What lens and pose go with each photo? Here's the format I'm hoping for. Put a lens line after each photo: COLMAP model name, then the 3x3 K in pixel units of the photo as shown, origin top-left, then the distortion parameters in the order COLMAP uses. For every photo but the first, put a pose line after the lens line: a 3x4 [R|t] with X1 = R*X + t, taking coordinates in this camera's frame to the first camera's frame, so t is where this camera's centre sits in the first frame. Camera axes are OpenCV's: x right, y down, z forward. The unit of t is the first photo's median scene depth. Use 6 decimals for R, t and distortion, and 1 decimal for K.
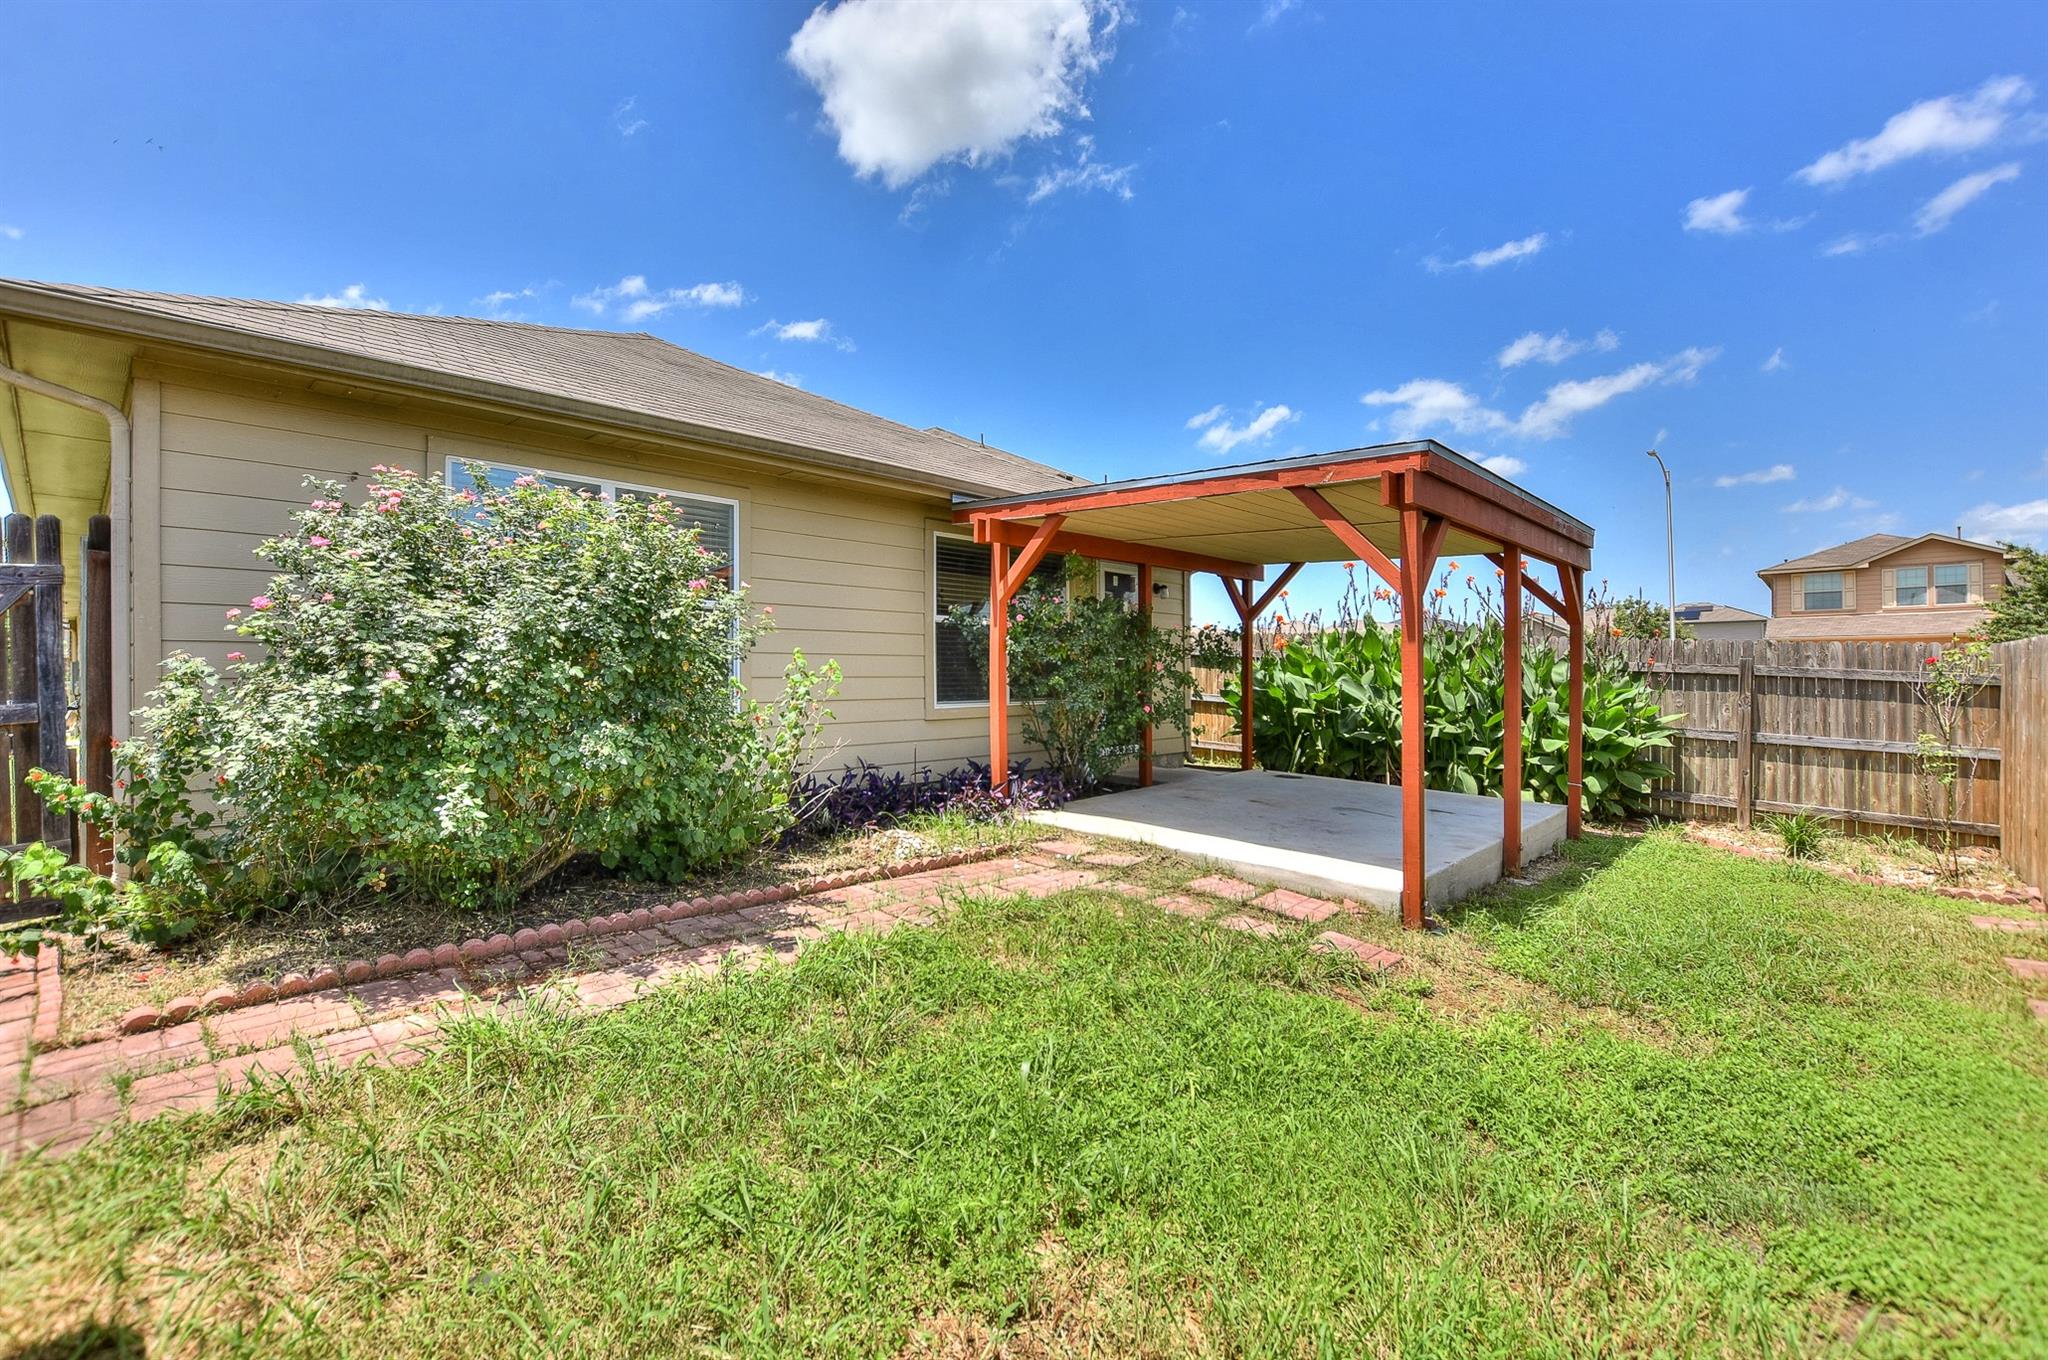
lens RADIAL K [[900.1, 0, 1030.8], [0, 900.1, 678.6], [0, 0, 1]] dist [-0.018627, -0.000691]
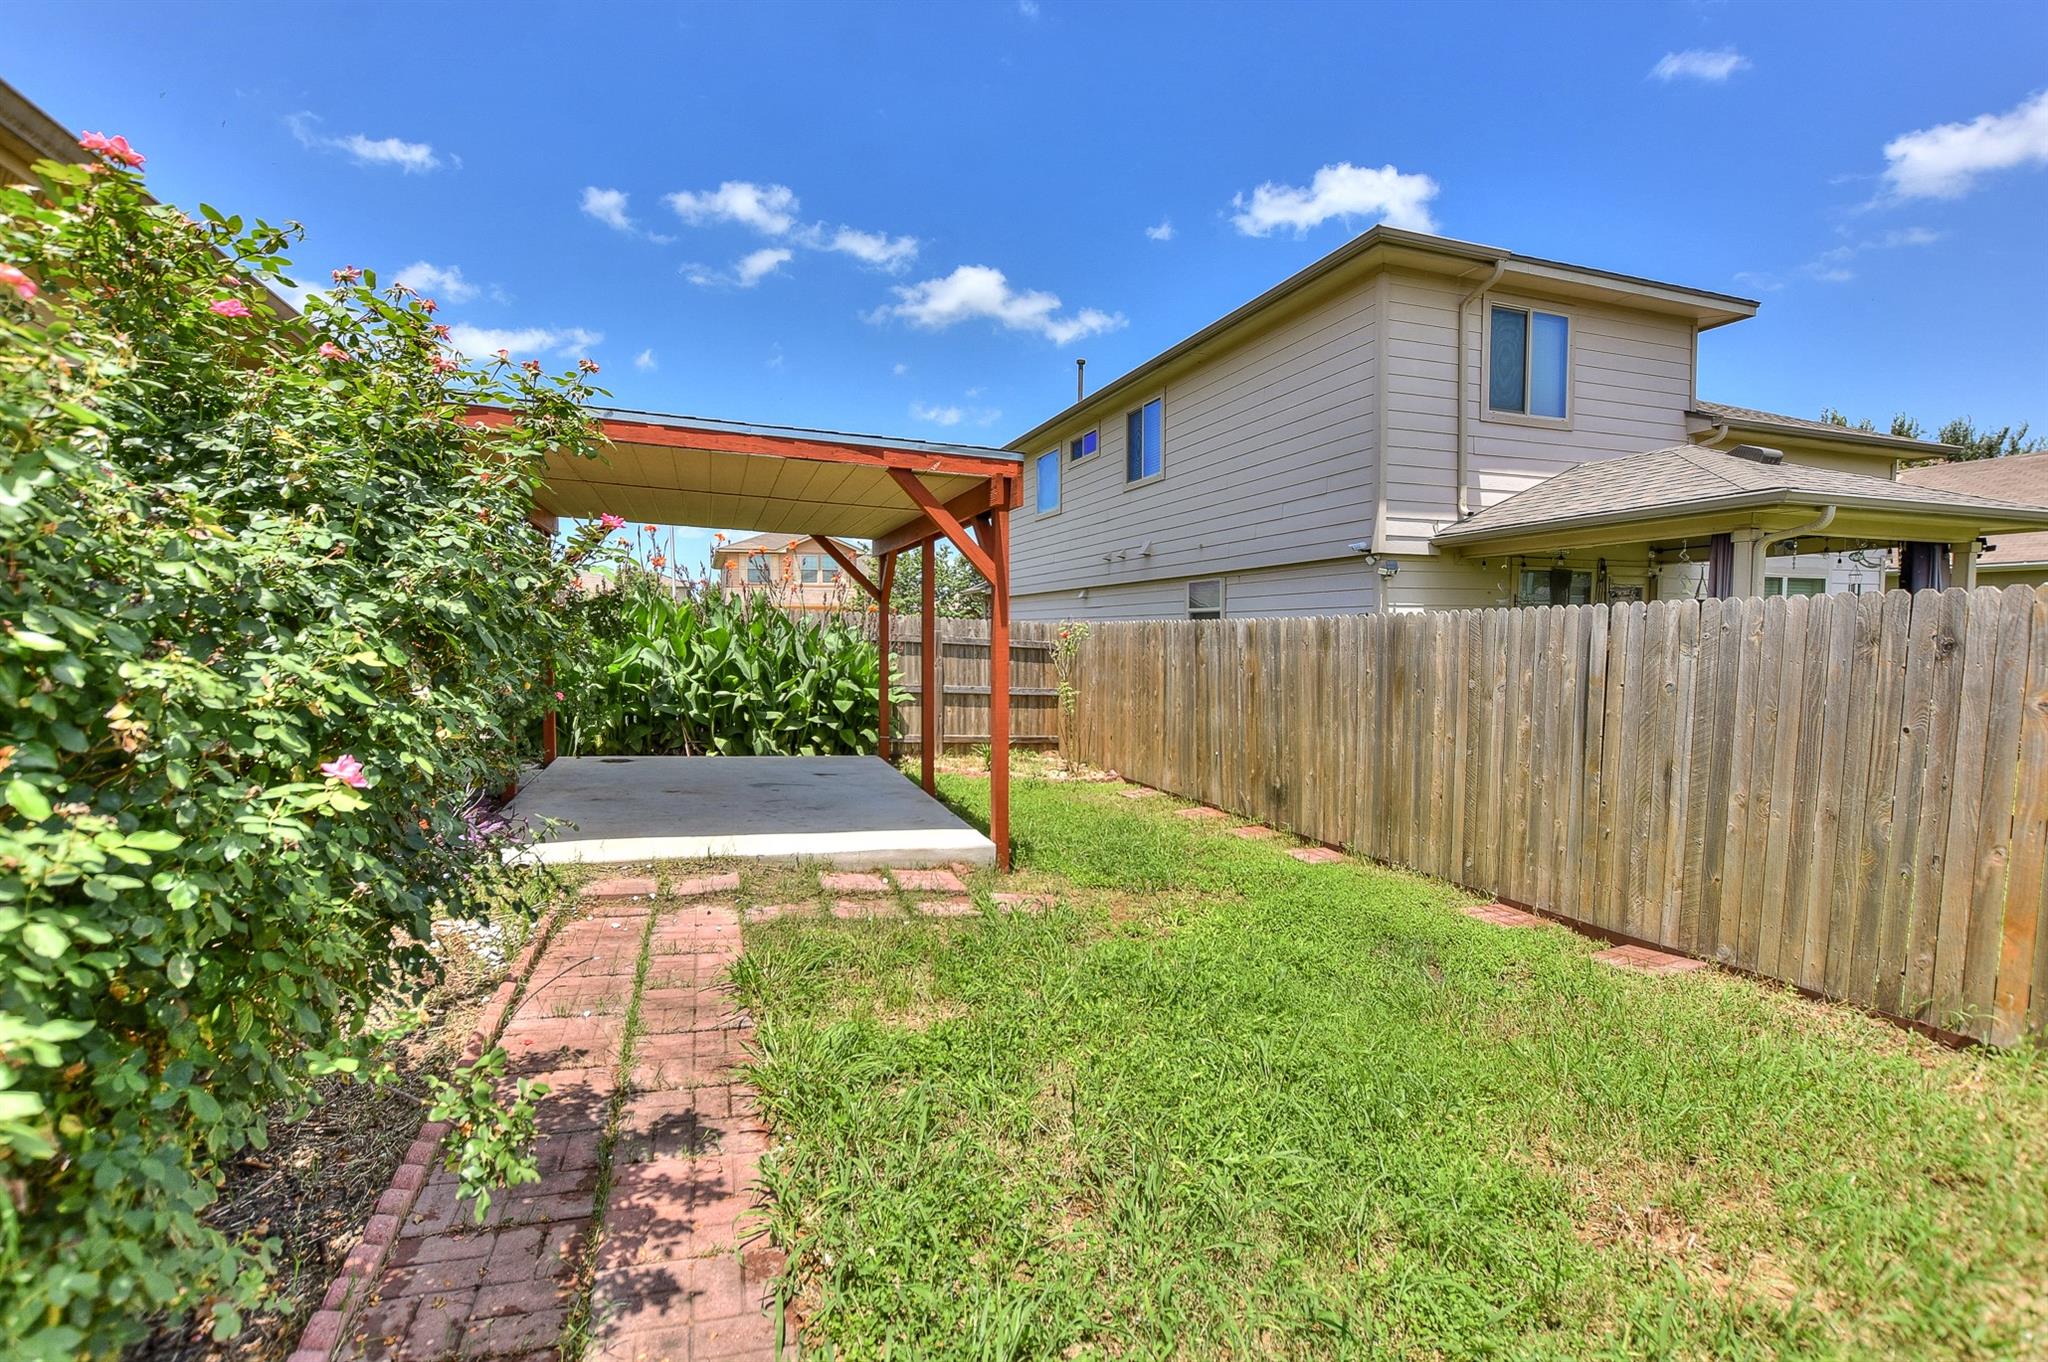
lens RADIAL K [[900.1, 0, 1026.2], [0, 900.1, 700.1], [0, 0, 1]] dist [-0.018627, -0.000691]
pose [[0.460485, -0.066870, 0.885145, -0.448464], [-0.004088, 0.996988, 0.077445, -0.030401], [-0.887658, -0.039281, 0.458825, 0.341710]]
